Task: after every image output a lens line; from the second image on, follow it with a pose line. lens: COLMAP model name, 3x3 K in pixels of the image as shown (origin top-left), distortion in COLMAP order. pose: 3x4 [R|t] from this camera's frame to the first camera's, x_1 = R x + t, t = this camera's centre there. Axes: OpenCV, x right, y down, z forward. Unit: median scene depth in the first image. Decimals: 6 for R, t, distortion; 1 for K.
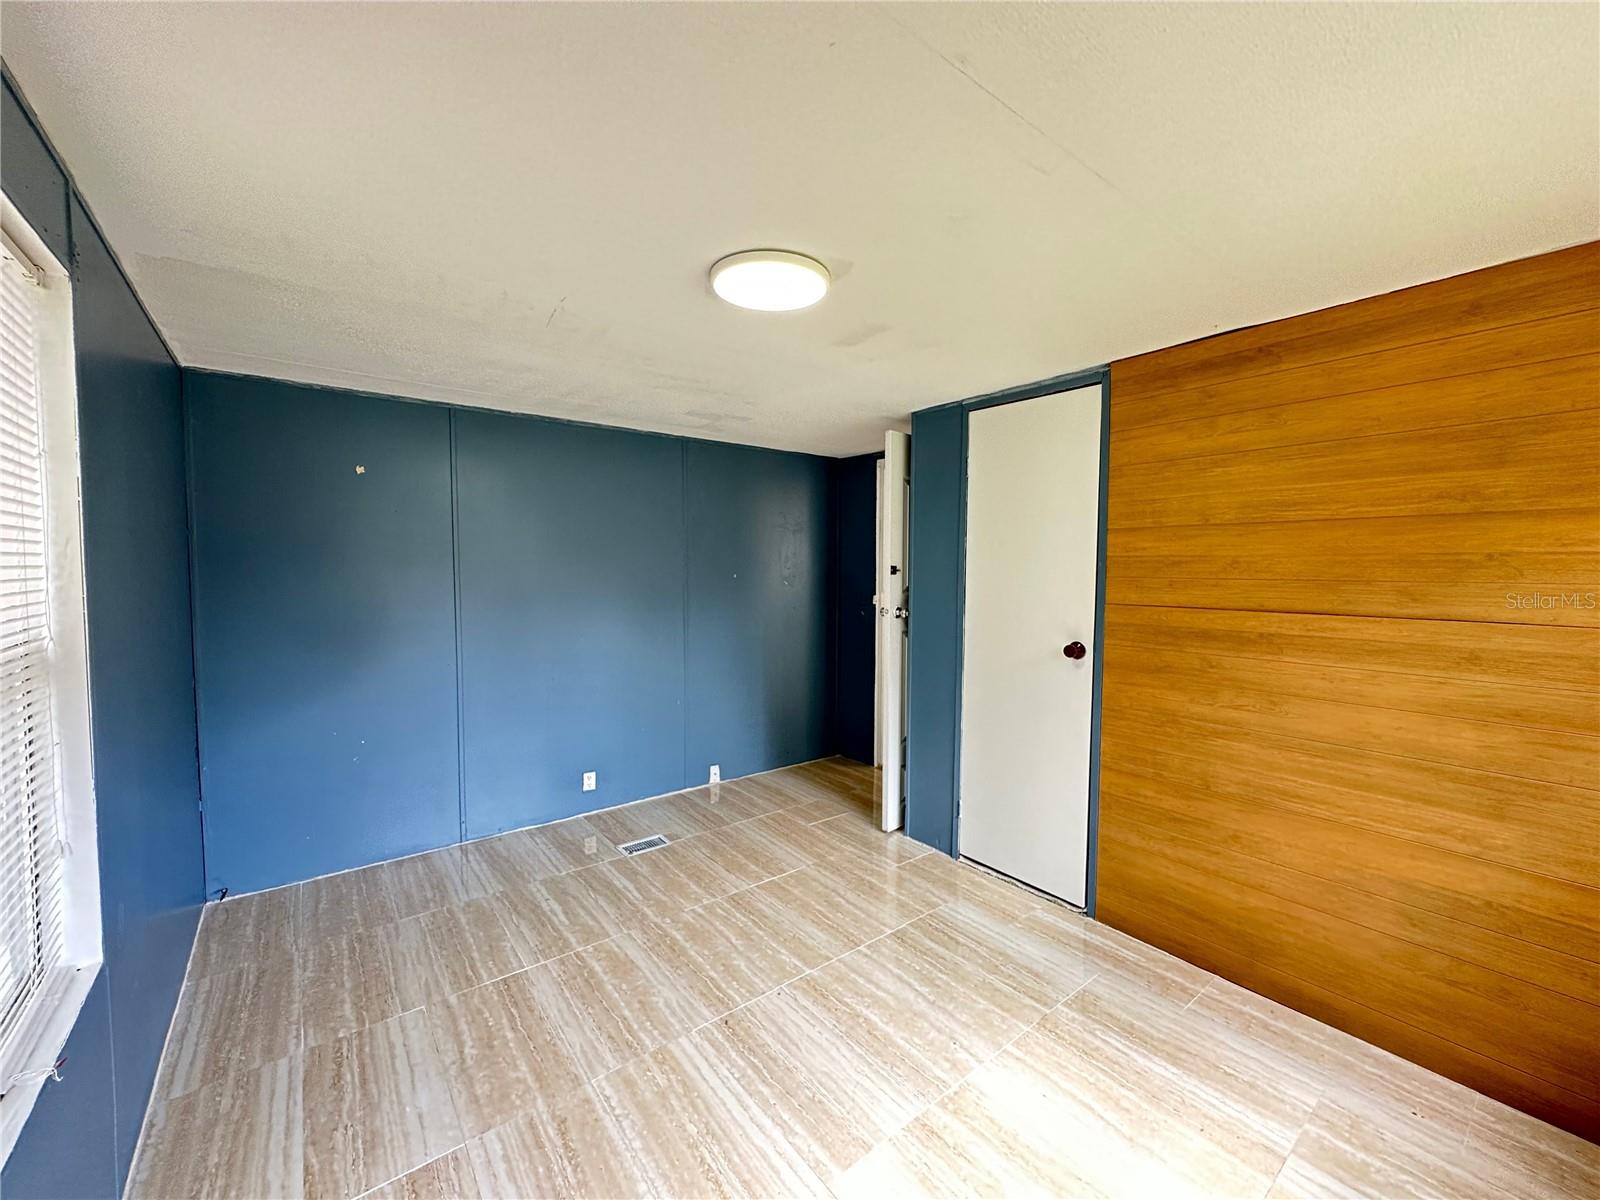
lens RADIAL K [[638.5, 0, 802.3], [0, 638.5, 598.9], [0, 0, 1]] dist [-0.002726, 0.000845]
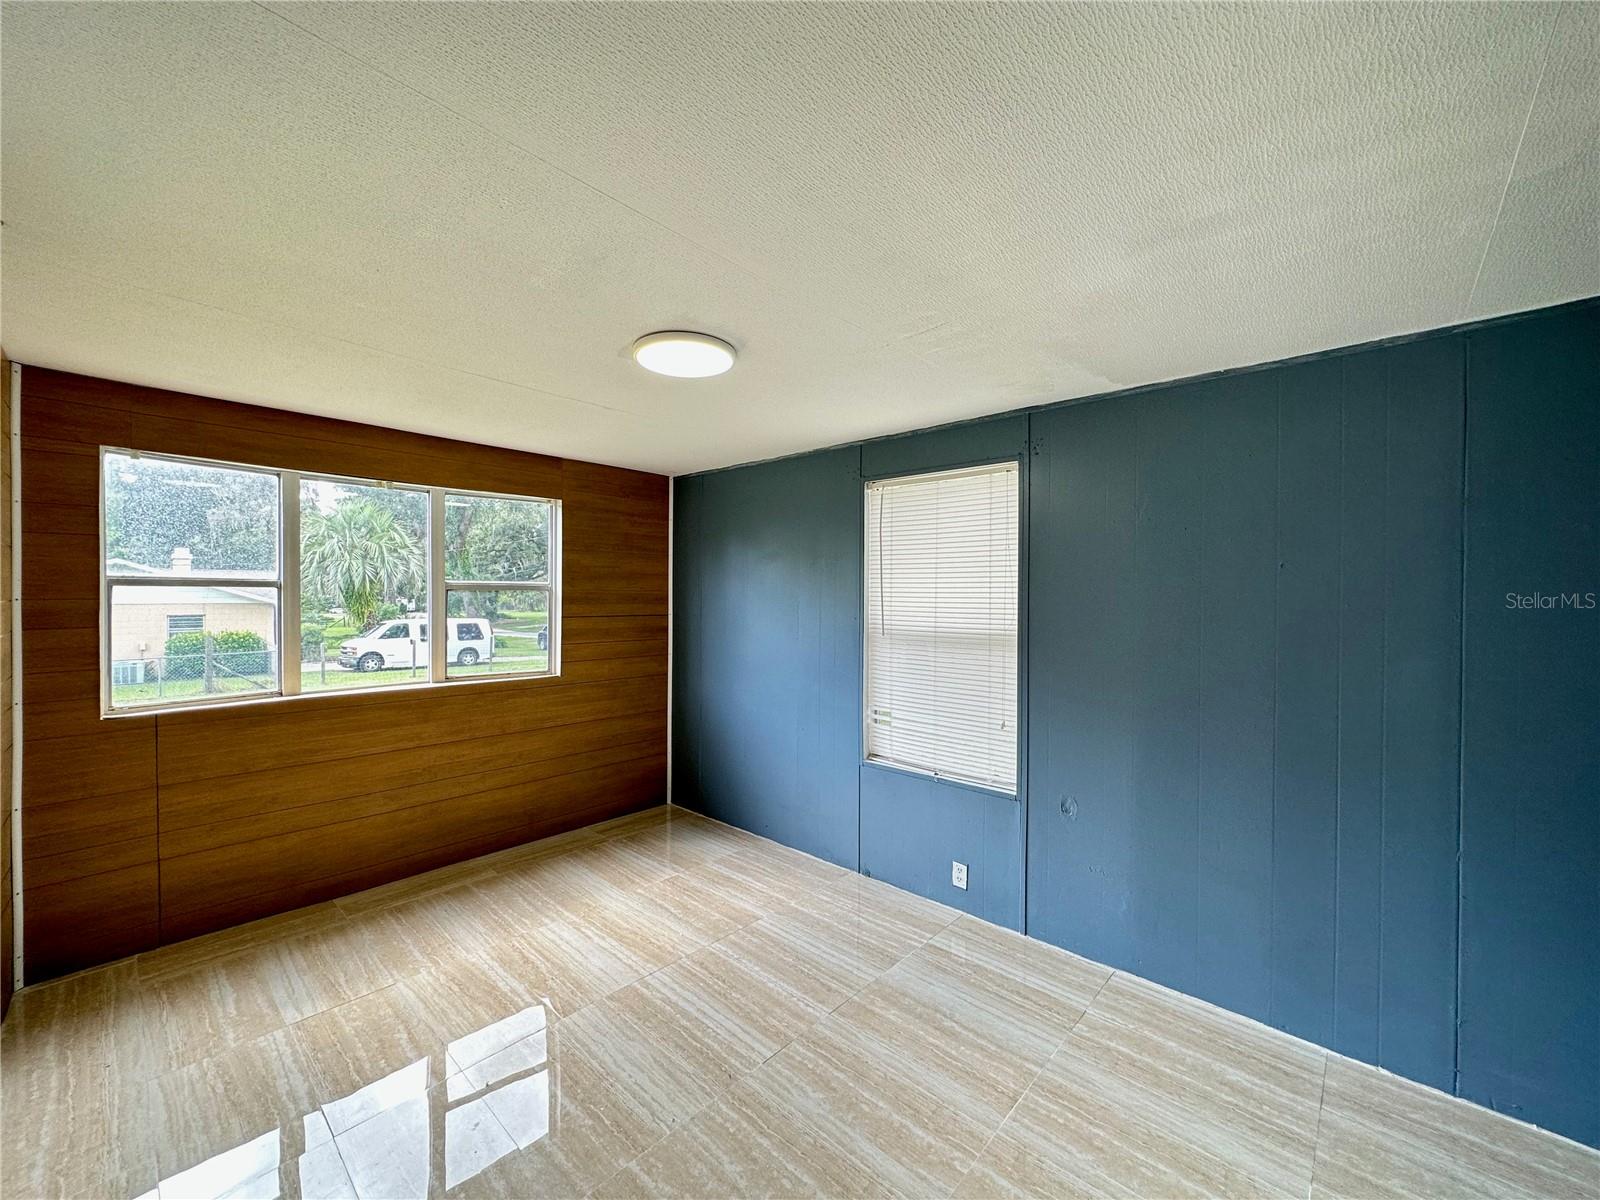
lens RADIAL K [[638.5, 0, 800.0], [0, 638.5, 599.4], [0, 0, 1]] dist [-0.002726, 0.000845]
pose [[-0.986803, -0.007976, -0.161728, -0.063441], [-0.018303, 0.997879, 0.062470, -0.105137], [0.160887, 0.064606, -0.984856, 1.915335]]
